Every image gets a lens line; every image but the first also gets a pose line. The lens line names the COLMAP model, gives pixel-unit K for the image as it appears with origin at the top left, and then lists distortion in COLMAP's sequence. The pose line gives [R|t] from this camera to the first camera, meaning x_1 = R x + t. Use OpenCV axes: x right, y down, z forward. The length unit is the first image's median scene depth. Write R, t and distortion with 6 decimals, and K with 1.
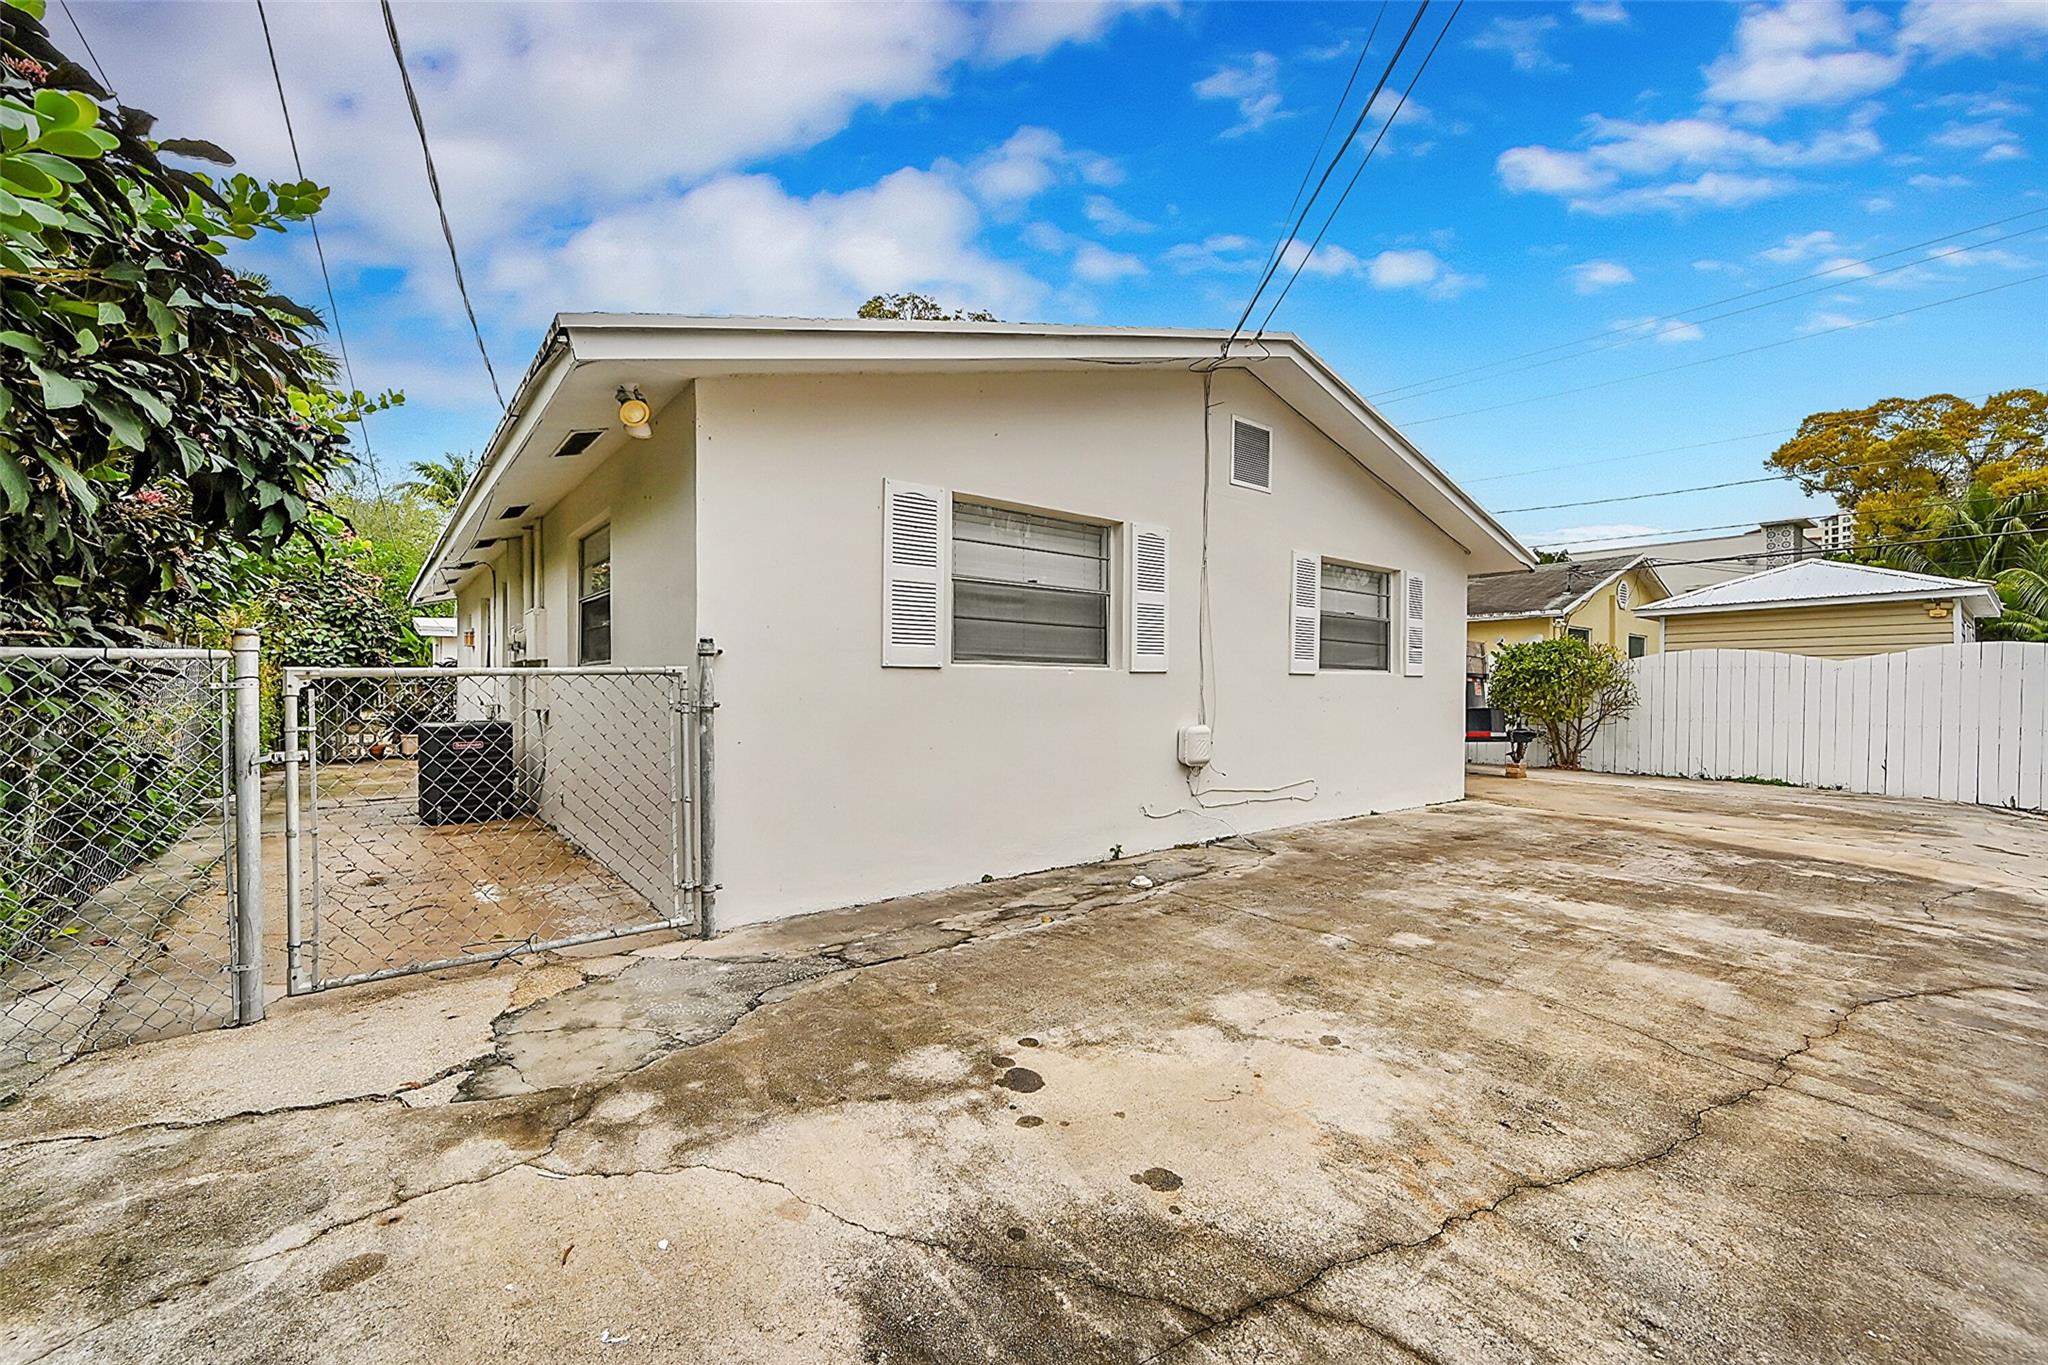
lens RADIAL K [[814.0, 0, 1018.2], [0, 814.0, 684.8], [0, 0, 1]] dist [0.000161, 0.000116]
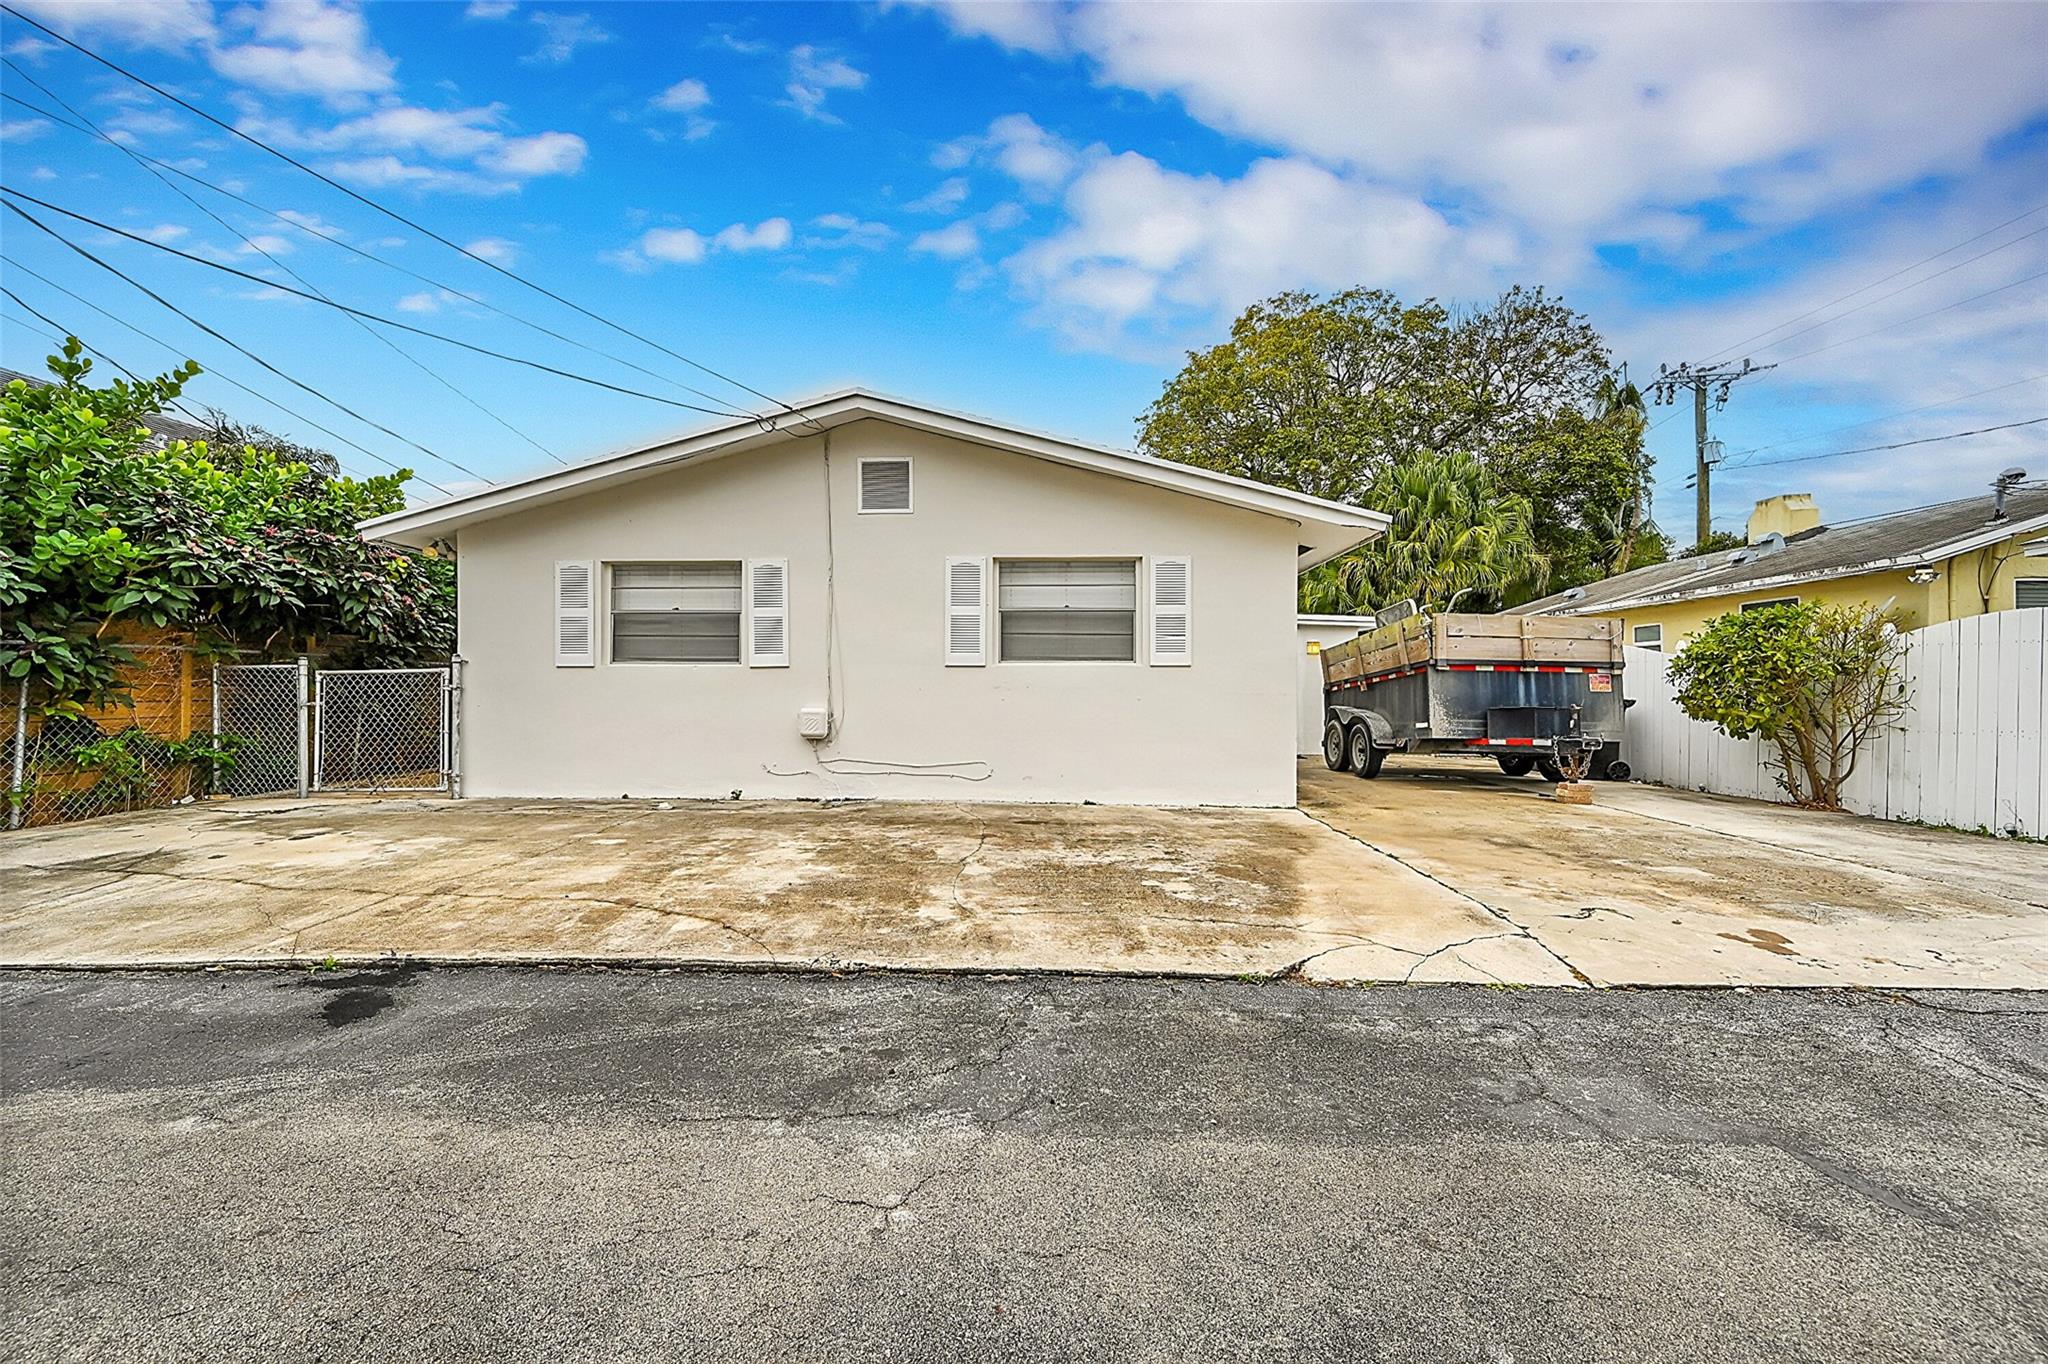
lens RADIAL K [[814.0, 0, 1013.3], [0, 814.0, 688.9], [0, 0, 1]] dist [0.000161, 0.000116]
pose [[0.762701, -0.000346, -0.646751, 1.380977], [0.000798, 1.000000, 0.000406, 0.021183], [0.646751, -0.000826, 0.762701, 0.230943]]
